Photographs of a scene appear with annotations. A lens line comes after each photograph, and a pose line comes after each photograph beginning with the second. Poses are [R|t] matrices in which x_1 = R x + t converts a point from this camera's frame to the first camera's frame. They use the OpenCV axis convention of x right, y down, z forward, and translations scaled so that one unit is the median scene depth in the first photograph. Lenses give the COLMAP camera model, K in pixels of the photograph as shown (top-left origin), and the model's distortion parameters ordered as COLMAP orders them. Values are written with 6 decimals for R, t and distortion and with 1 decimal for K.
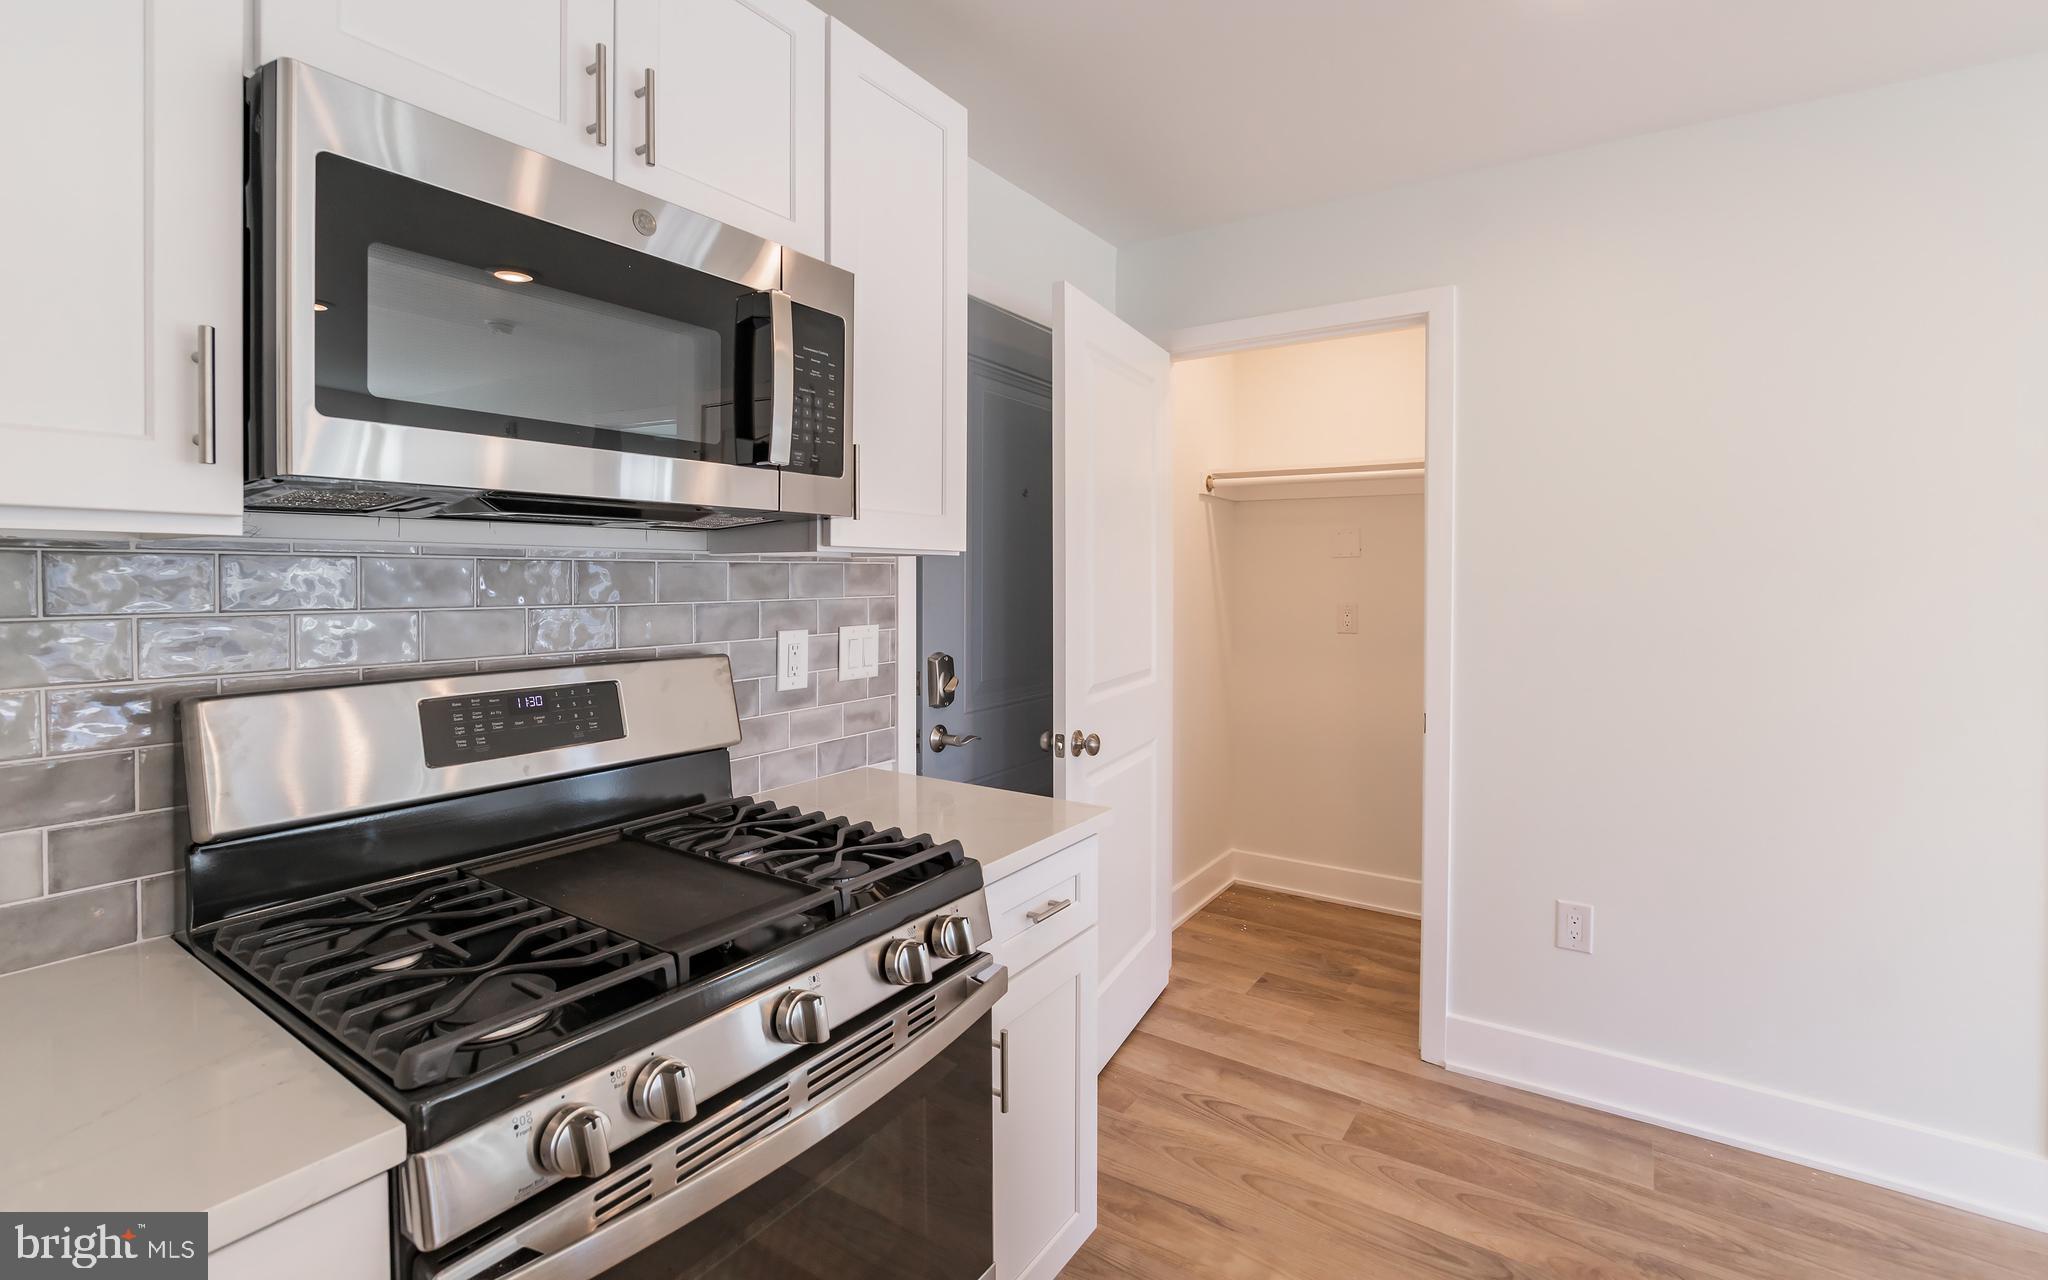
lens RADIAL K [[902.4, 0, 1037.6], [0, 902.4, 587.7], [0, 0, 1]] dist [-0.014887, -0.000009]
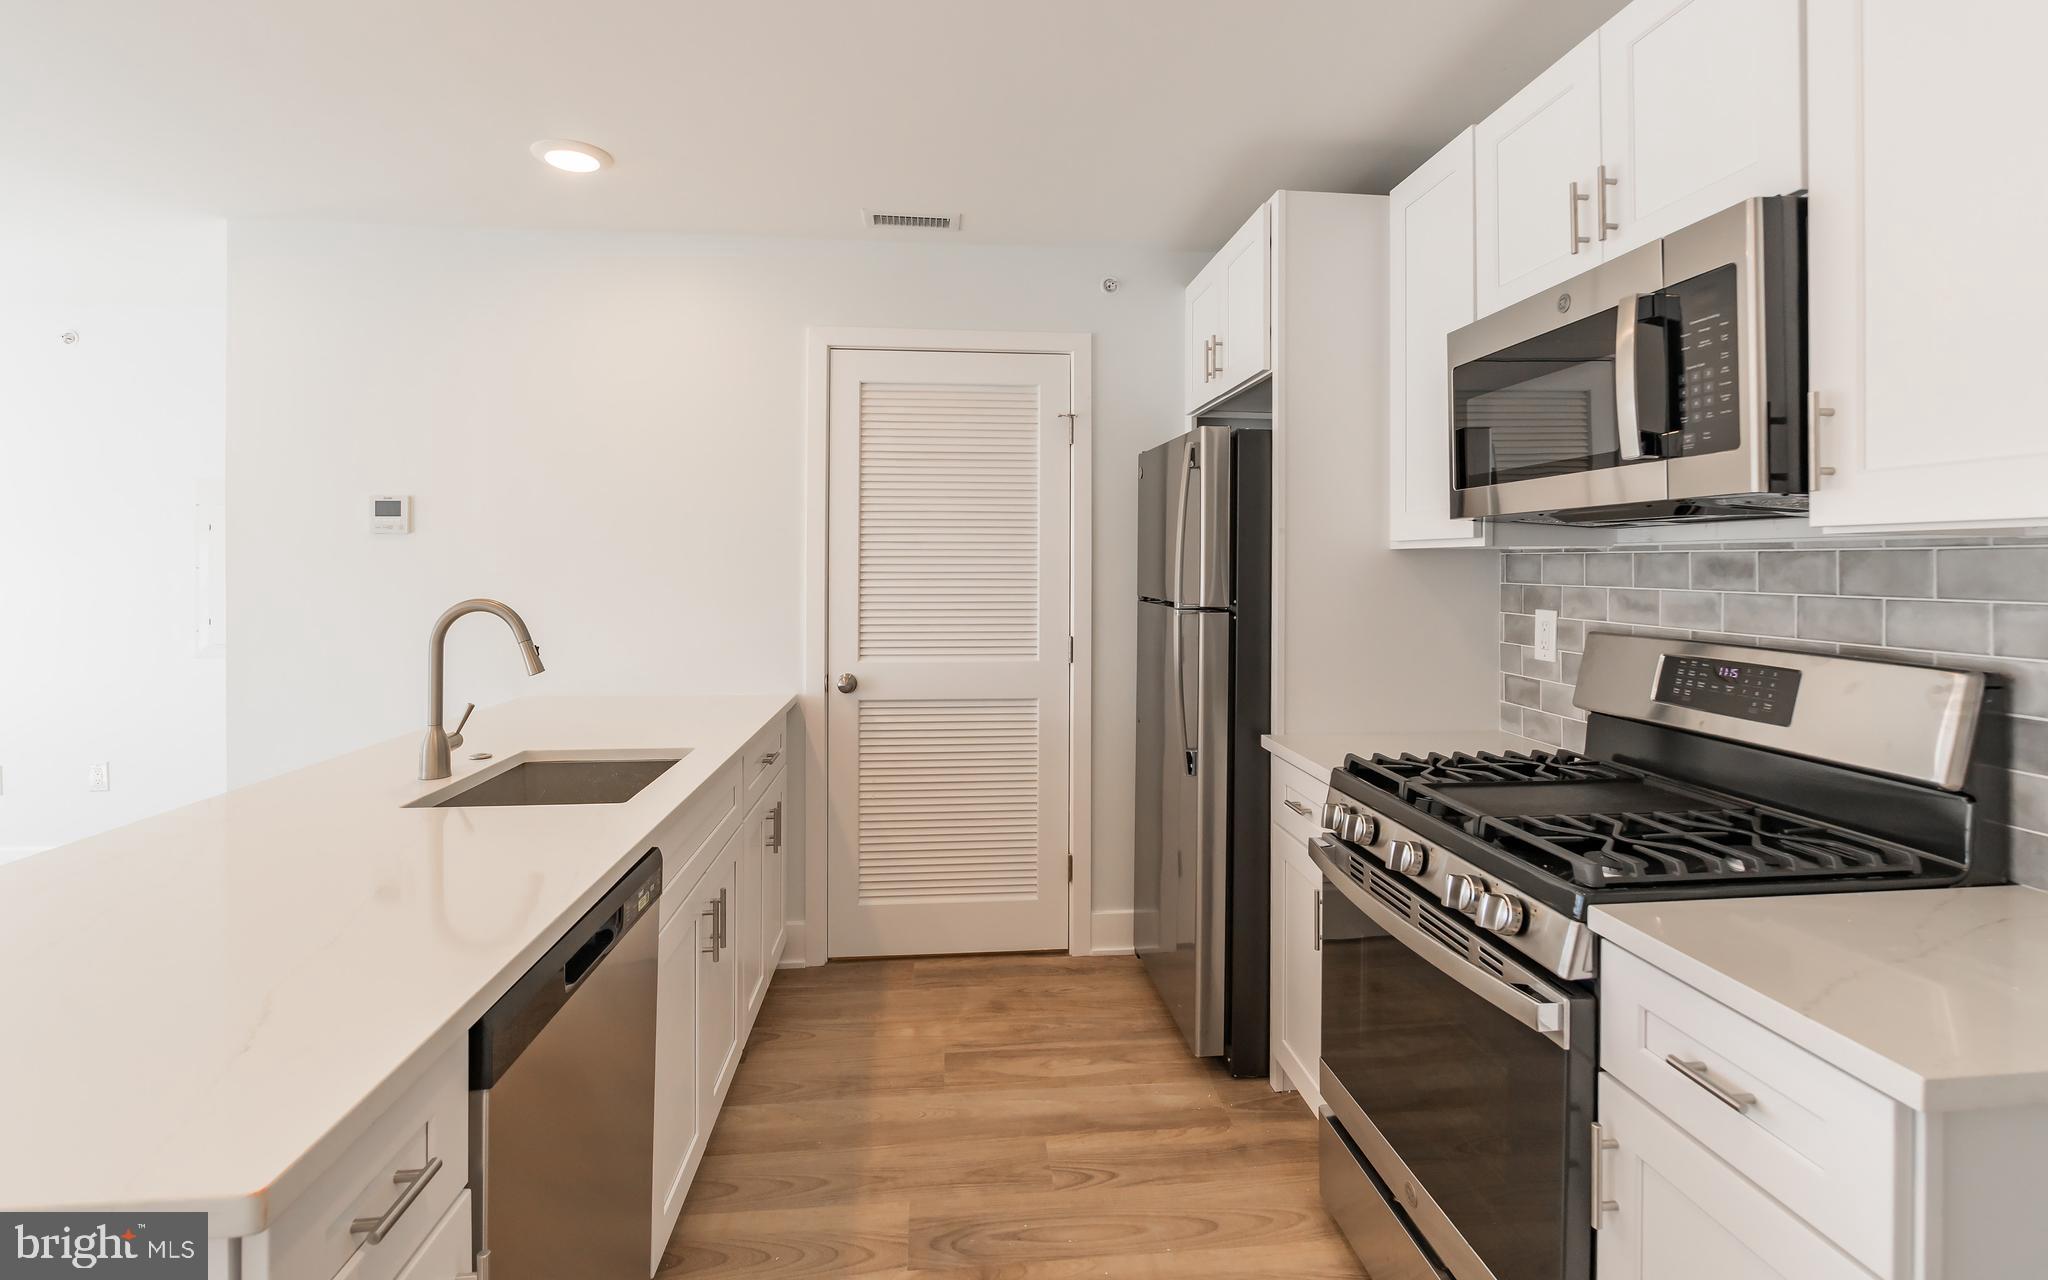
lens RADIAL K [[929.5, 0, 1028.2], [0, 929.5, 558.4], [0, 0, 1]] dist [-0.015919, -0.000193]
pose [[-0.772616, -0.009231, -0.634807, 0.858478], [-0.015037, 0.999880, 0.003763, -0.012529], [0.634696, 0.012453, -0.772662, 1.264429]]
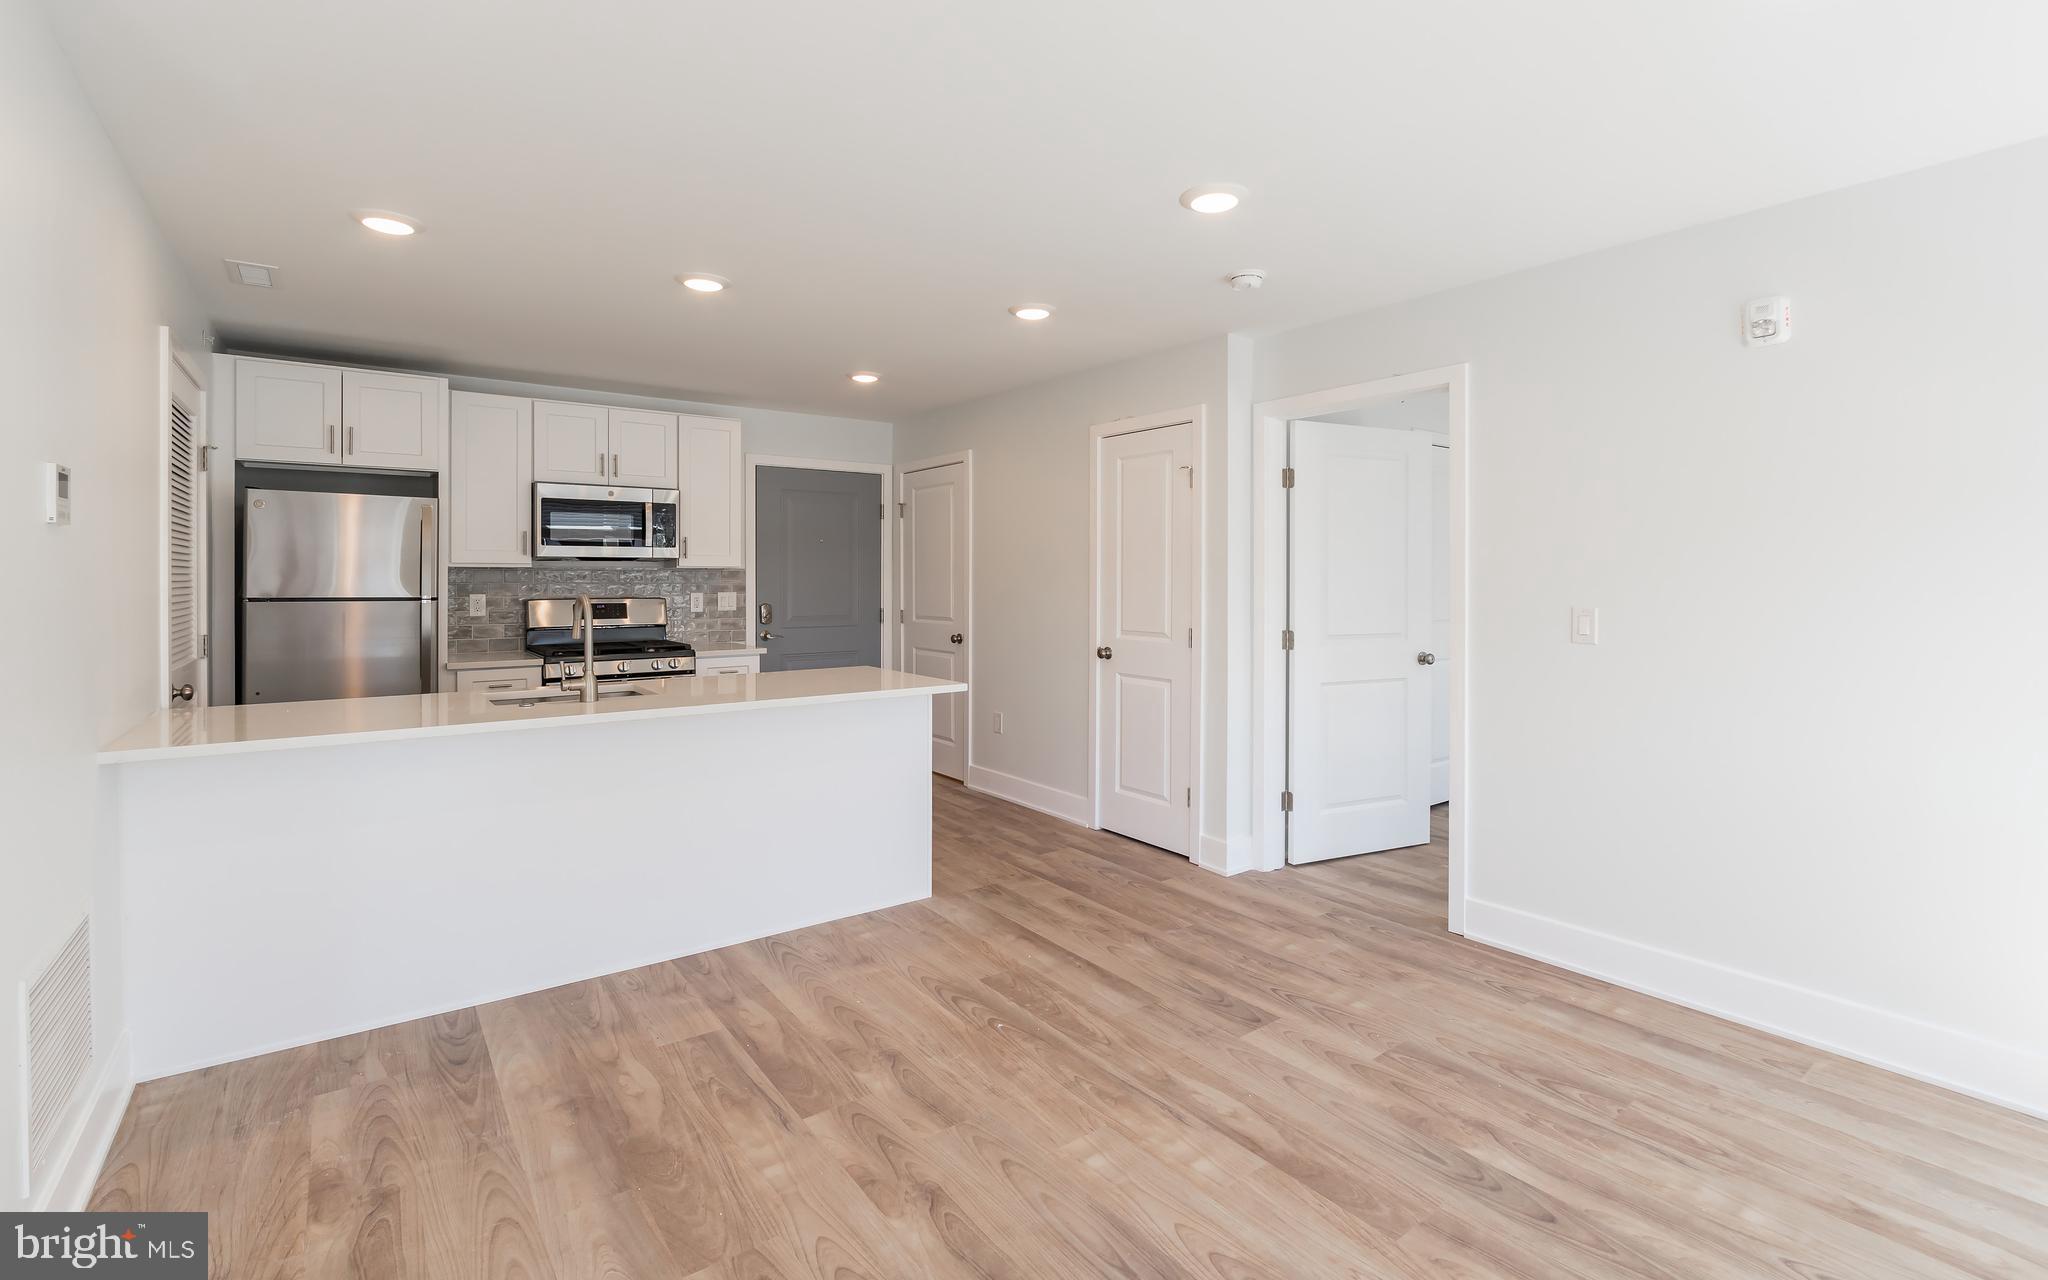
lens RADIAL K [[917.8, 0, 1039.4], [0, 917.8, 581.4], [0, 0, 1]] dist [-0.015407, 0.000032]
pose [[0.943419, -0.000946, -0.331601, 2.422720], [-0.002800, 0.999938, -0.010818, 0.051212], [0.331590, 0.011134, 0.943358, -2.016502]]
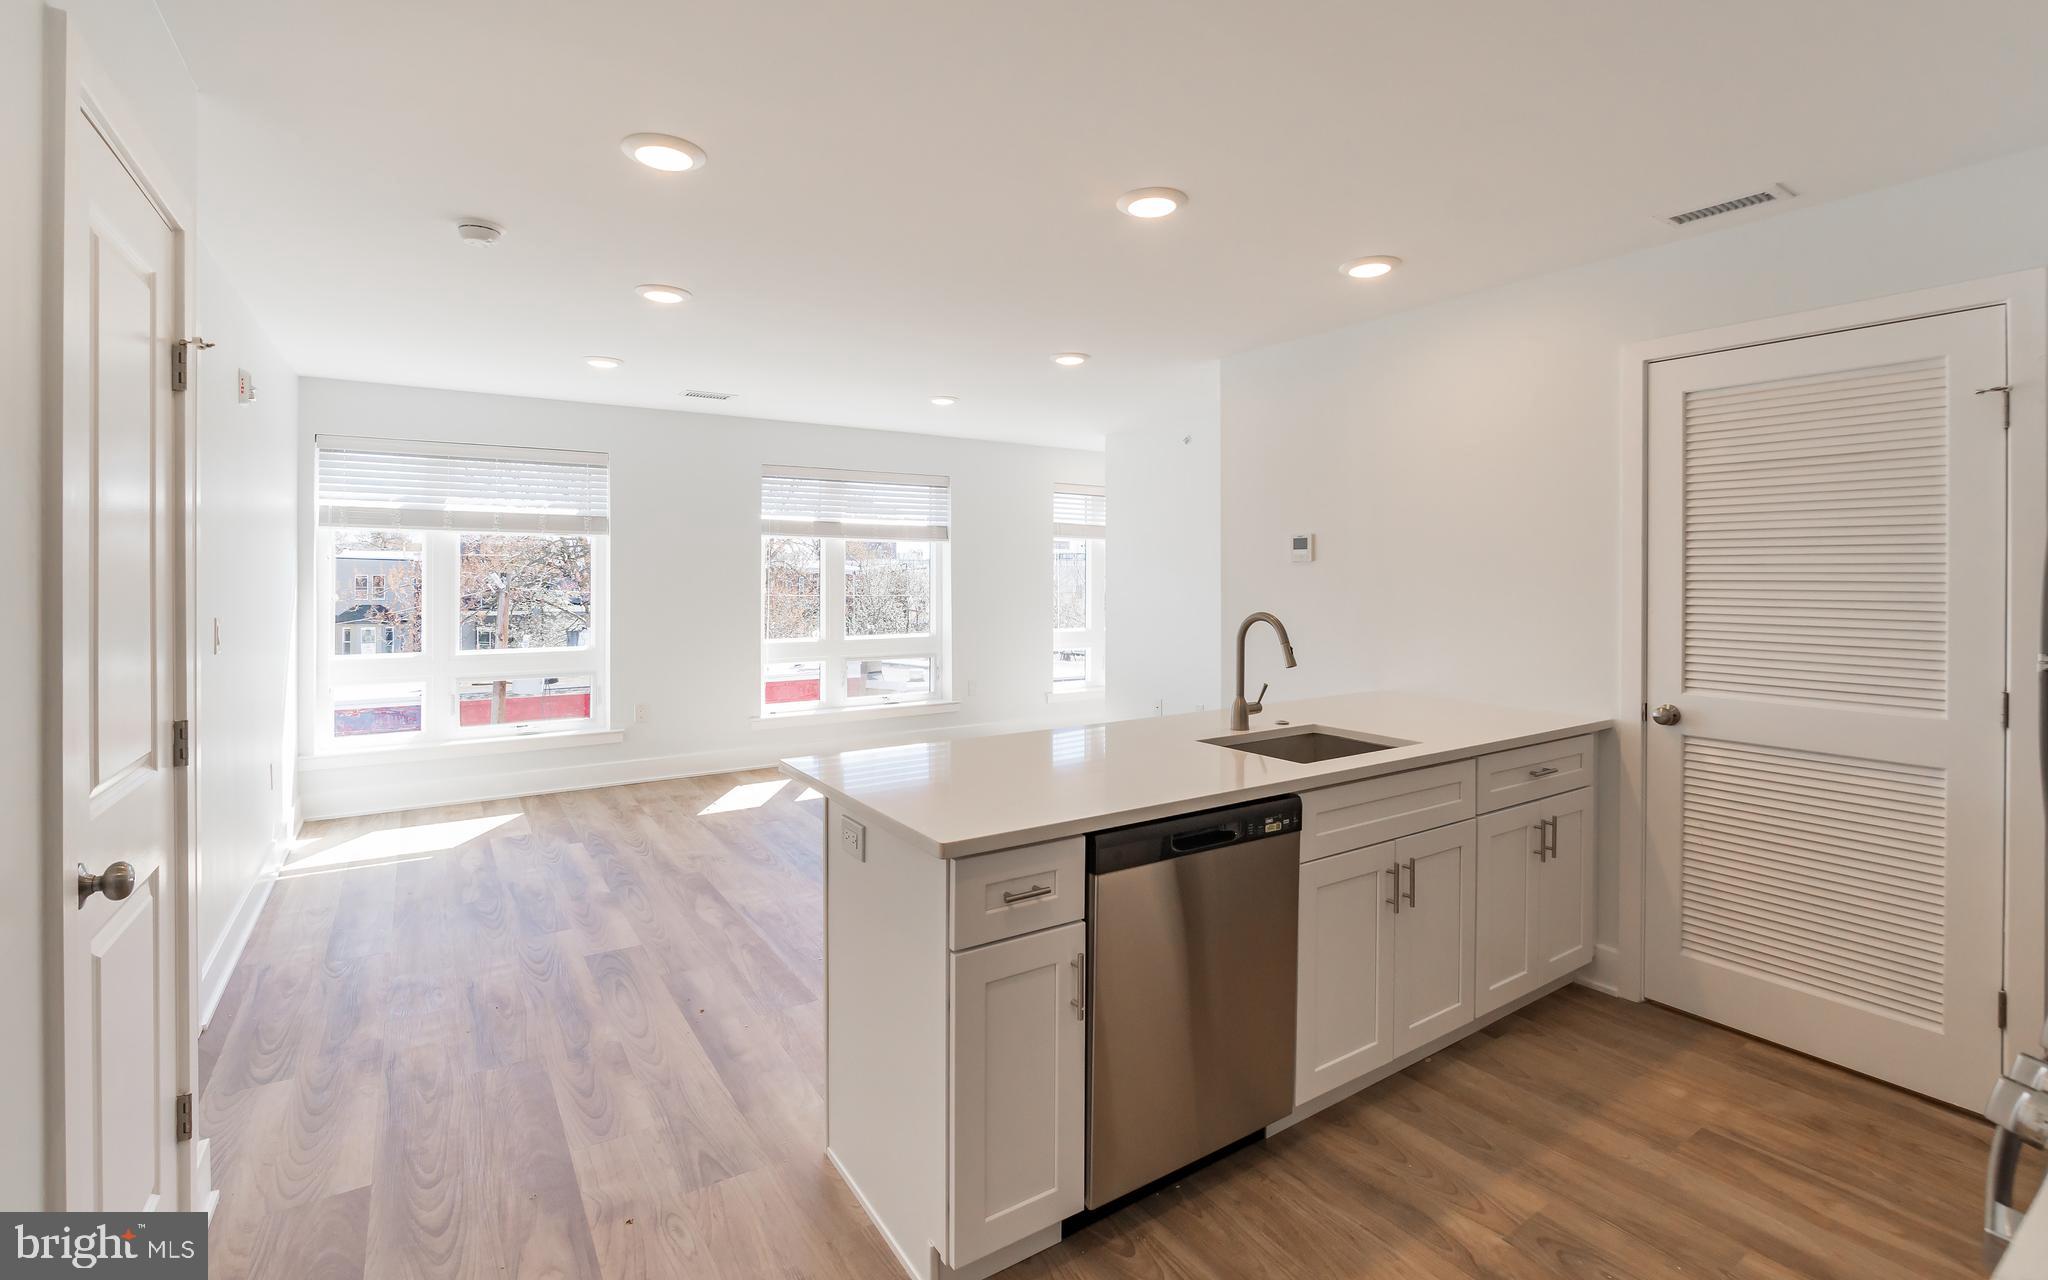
lens RADIAL K [[920.1, 0, 1051.7], [0, 920.1, 569.1], [0, 0, 1]] dist [-0.015293, 0.000998]
pose [[-0.927857, -0.006142, 0.372887, 0.303834], [-0.000975, 0.999901, 0.014042, -0.055369], [-0.372936, 0.012666, -0.927771, 1.703793]]
